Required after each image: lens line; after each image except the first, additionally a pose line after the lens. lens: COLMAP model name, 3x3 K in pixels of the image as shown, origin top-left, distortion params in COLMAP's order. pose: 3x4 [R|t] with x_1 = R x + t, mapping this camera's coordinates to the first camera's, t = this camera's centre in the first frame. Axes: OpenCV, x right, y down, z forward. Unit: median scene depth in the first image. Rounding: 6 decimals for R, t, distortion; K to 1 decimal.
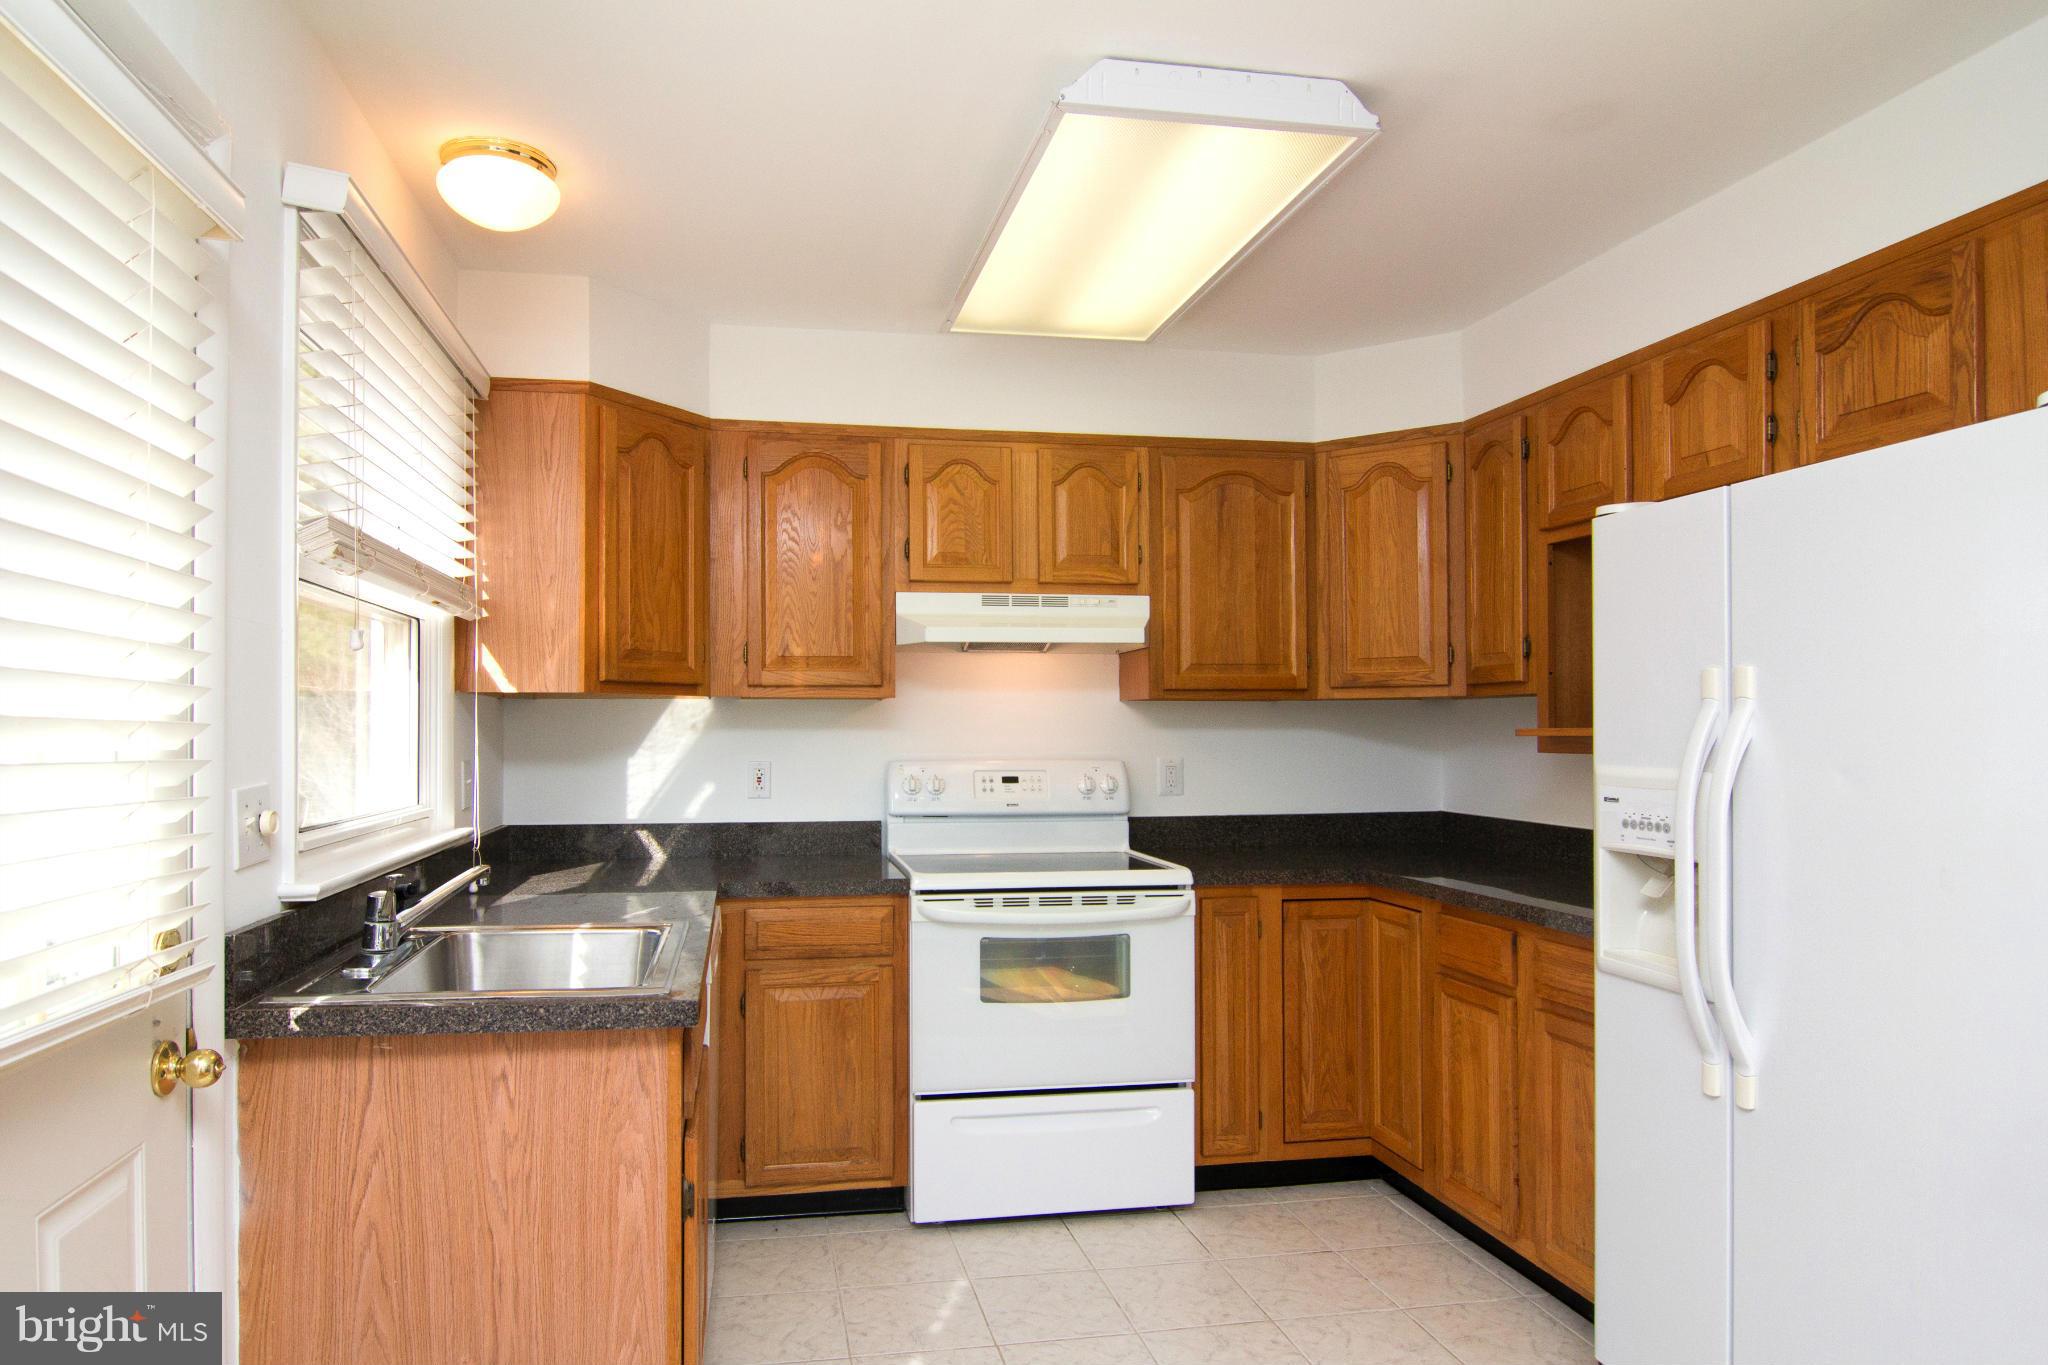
lens RADIAL K [[1205.5, 0, 988.2], [0, 1205.5, 710.6], [0, 0, 1]] dist [-0.004320, -0.011032]
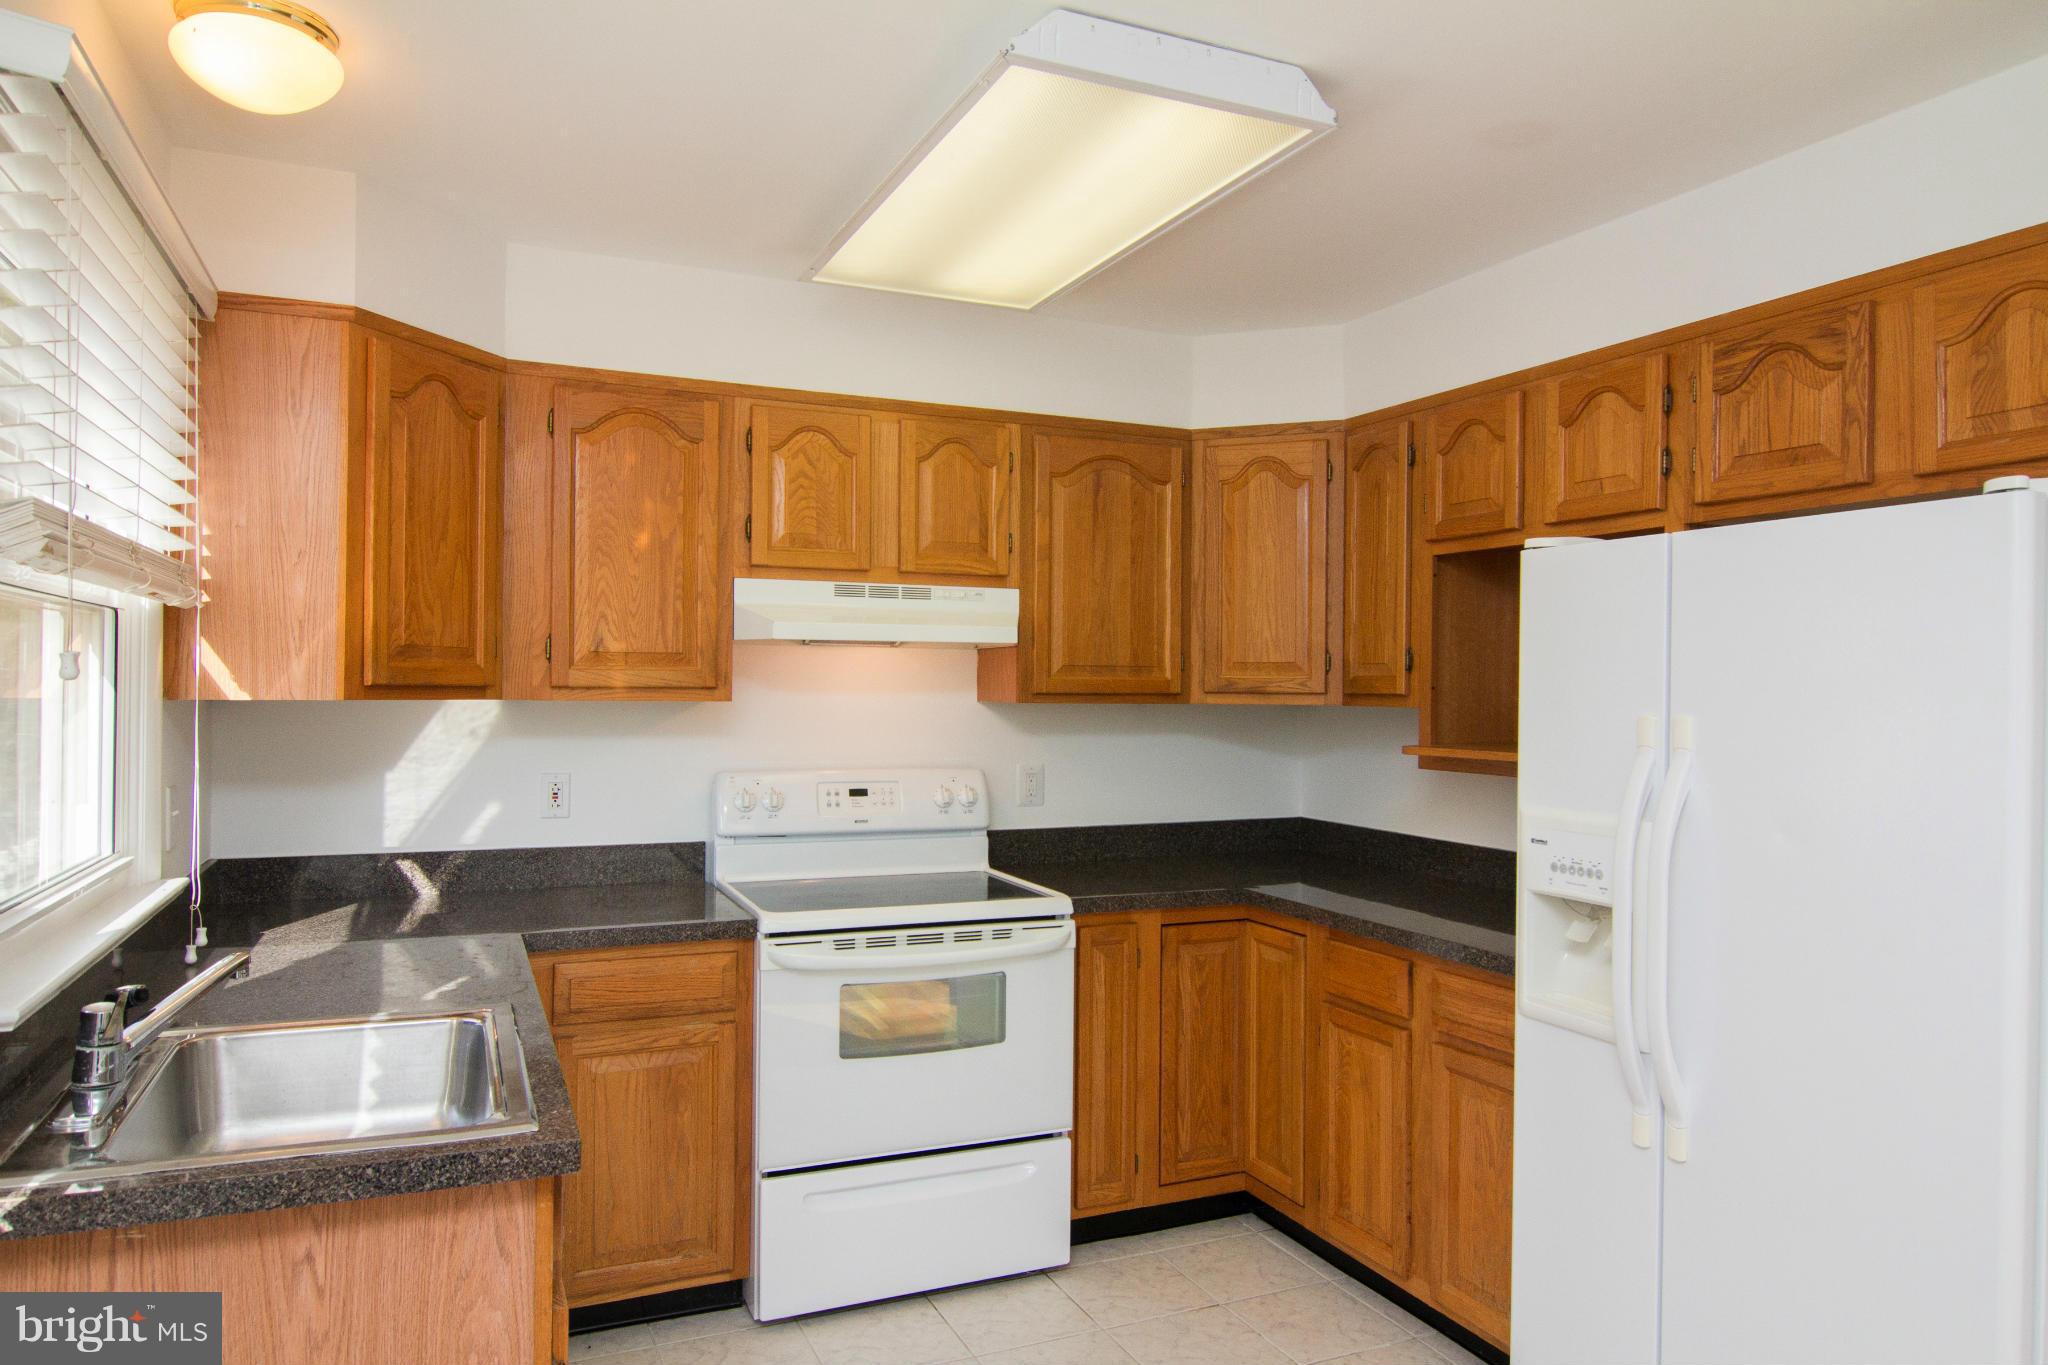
lens RADIAL K [[1303.2, 0, 1080.4], [0, 1303.2, 682.2], [0, 0, 1]] dist [-0.006641, -0.006699]
pose [[0.967668, 0.015111, 0.251775, -0.080410], [-0.017825, 0.999805, 0.008503, -0.041791], [-0.251597, -0.012716, 0.967748, 0.051523]]
